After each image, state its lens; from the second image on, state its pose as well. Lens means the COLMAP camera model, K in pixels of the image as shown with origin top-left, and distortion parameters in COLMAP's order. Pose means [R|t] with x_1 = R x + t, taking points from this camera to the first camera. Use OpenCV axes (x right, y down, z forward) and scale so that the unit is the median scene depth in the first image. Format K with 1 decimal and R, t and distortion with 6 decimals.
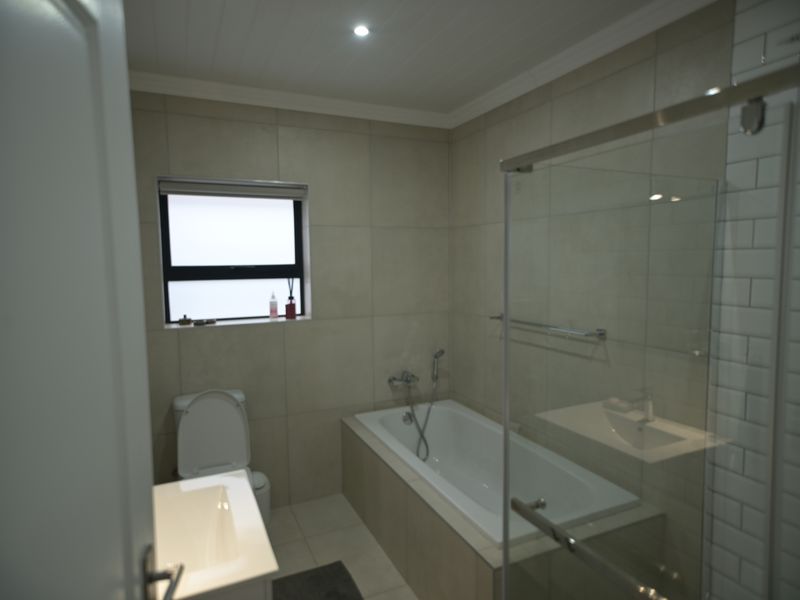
lens RADIAL K [[479.1, 0, 400.0], [0, 479.1, 300.0], [0, 0, 1]] dist [-0.000335, -0.000044]
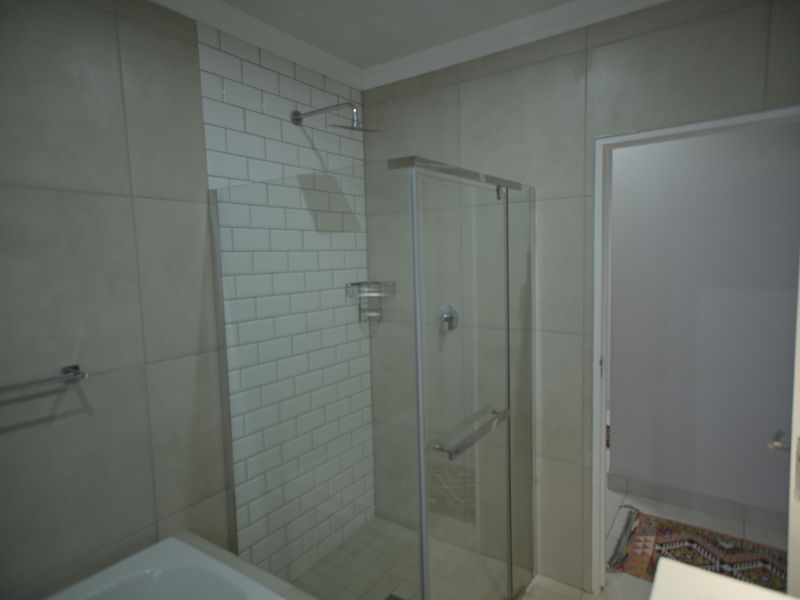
lens RADIAL K [[479.1, 0, 400.0], [0, 479.1, 300.0], [0, 0, 1]] dist [-0.000335, -0.000044]
pose [[-0.500223, -0.048183, 0.864555, -0.398224], [0.109024, 0.987000, 0.118087, -0.061925], [-0.859006, 0.153327, -0.488467, 0.917493]]
